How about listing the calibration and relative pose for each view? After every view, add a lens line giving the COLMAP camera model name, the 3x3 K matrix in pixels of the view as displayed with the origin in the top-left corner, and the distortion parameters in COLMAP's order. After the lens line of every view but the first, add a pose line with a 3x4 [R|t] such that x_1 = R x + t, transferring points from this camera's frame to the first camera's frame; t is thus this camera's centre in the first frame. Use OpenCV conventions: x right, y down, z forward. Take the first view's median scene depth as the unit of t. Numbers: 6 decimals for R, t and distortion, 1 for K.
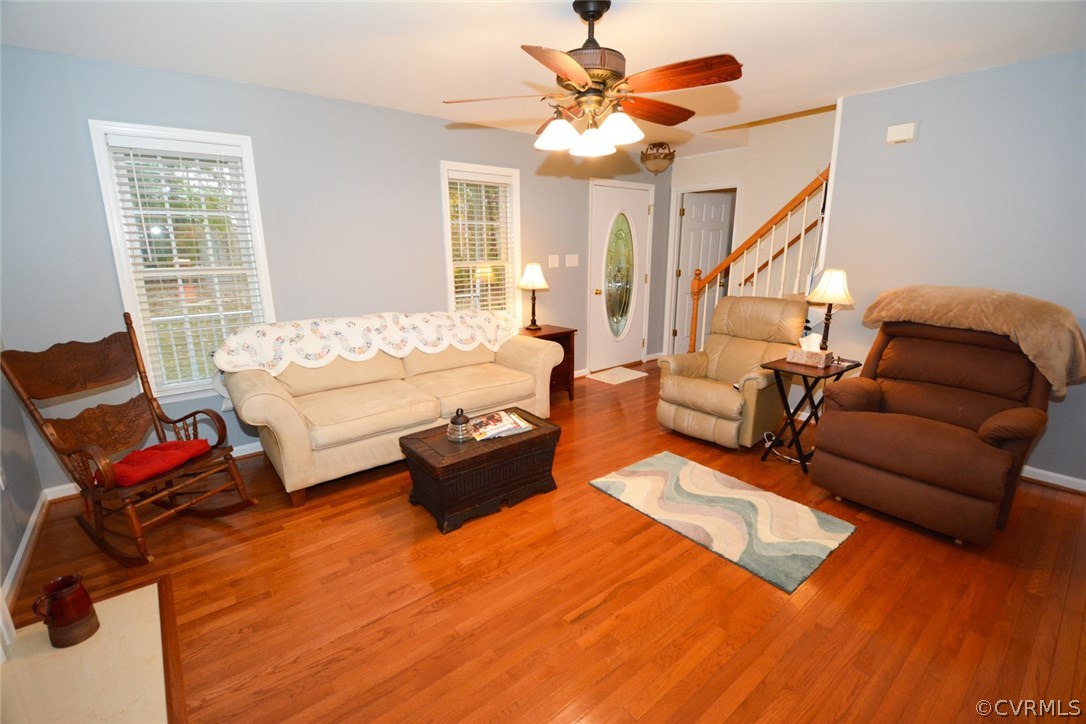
lens RADIAL K [[475.8, 0, 539.5], [0, 475.8, 363.4], [0, 0, 1]] dist [0.000746, -0.000190]
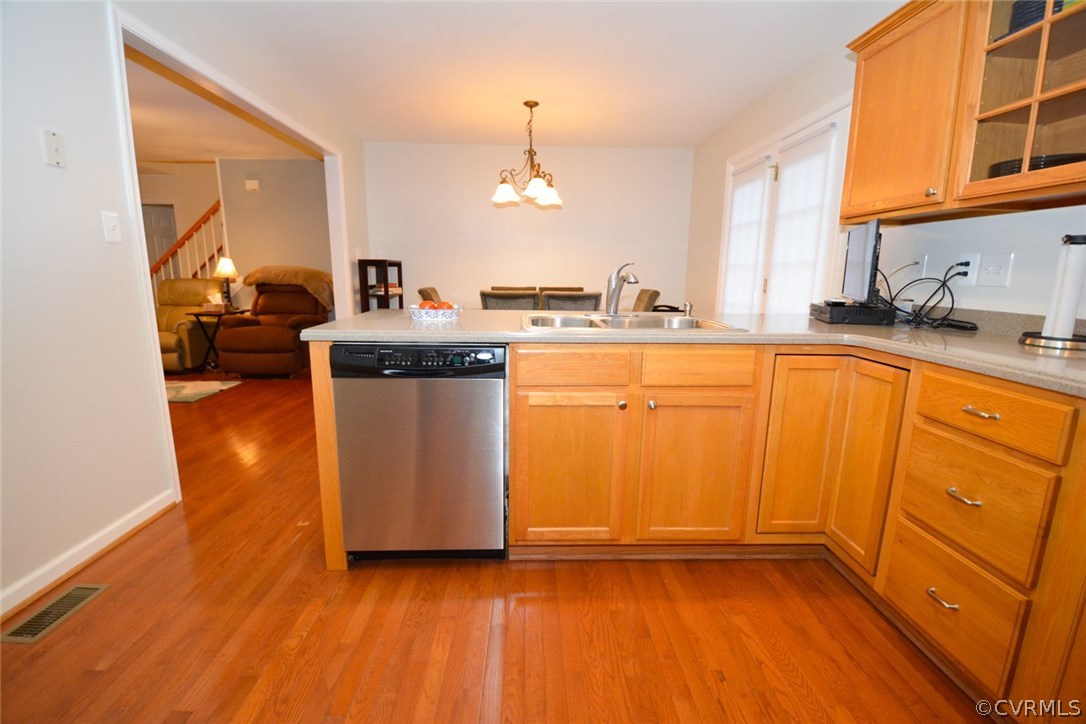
lens RADIAL K [[475.8, 0, 543.1], [0, 475.8, 361.8], [0, 0, 1]] dist [0.000746, -0.000190]
pose [[0.610899, -0.138092, 0.779573, -0.082805], [0.173391, 0.984102, 0.038447, 0.325745], [-0.772488, 0.111683, 0.625131, -0.984035]]
